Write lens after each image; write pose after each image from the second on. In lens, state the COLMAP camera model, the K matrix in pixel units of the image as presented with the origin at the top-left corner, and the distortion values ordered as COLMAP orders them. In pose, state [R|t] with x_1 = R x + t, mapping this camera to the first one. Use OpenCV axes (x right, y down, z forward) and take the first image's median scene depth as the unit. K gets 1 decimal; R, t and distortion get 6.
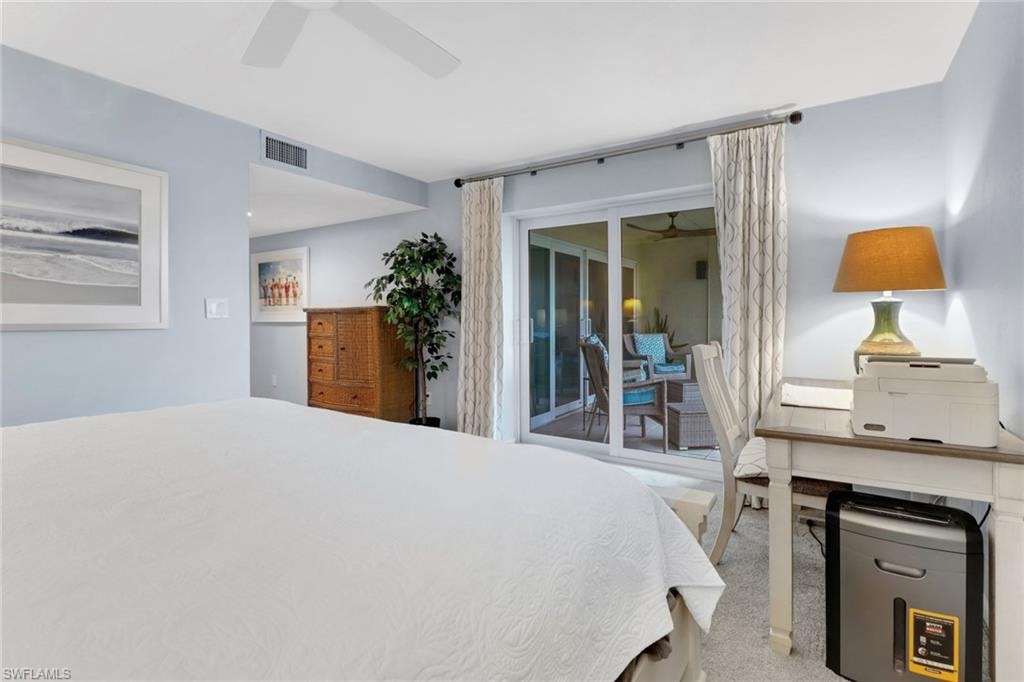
lens RADIAL K [[475.8, 0, 515.2], [0, 475.8, 325.0], [0, 0, 1]] dist [0.024717, -0.014888]
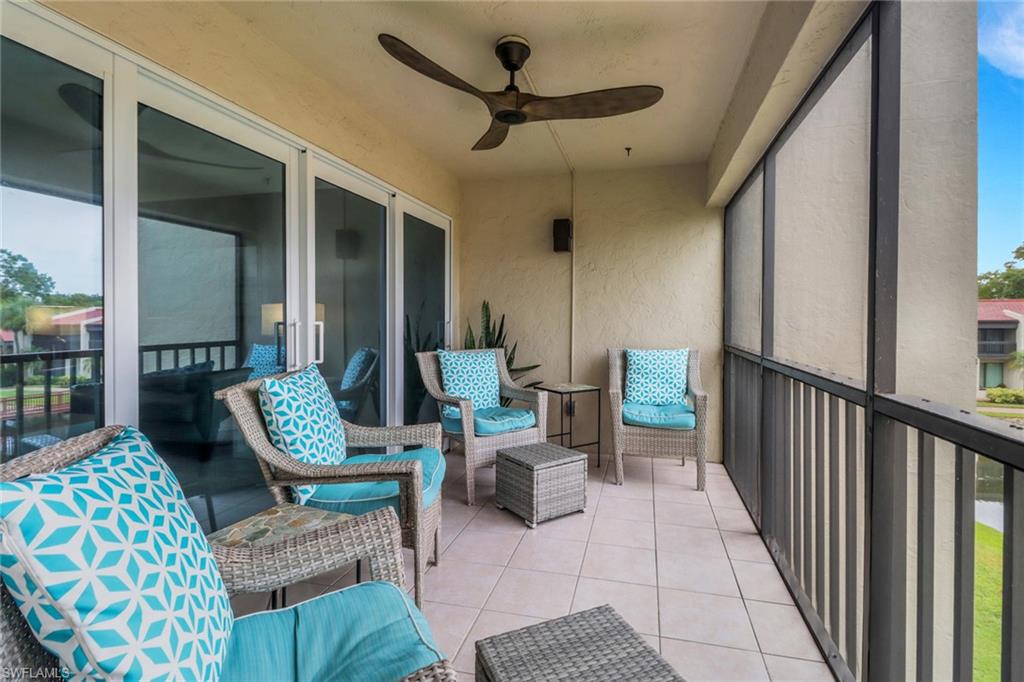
lens RADIAL K [[475.8, 0, 515.2], [0, 475.8, 325.0], [0, 0, 1]] dist [0.024717, -0.014888]
pose [[0.948268, 0.001868, 0.317464, 0.163104], [-0.000941, 0.999995, -0.003072, -0.008250], [-0.317468, 0.002614, 0.948265, 0.492439]]
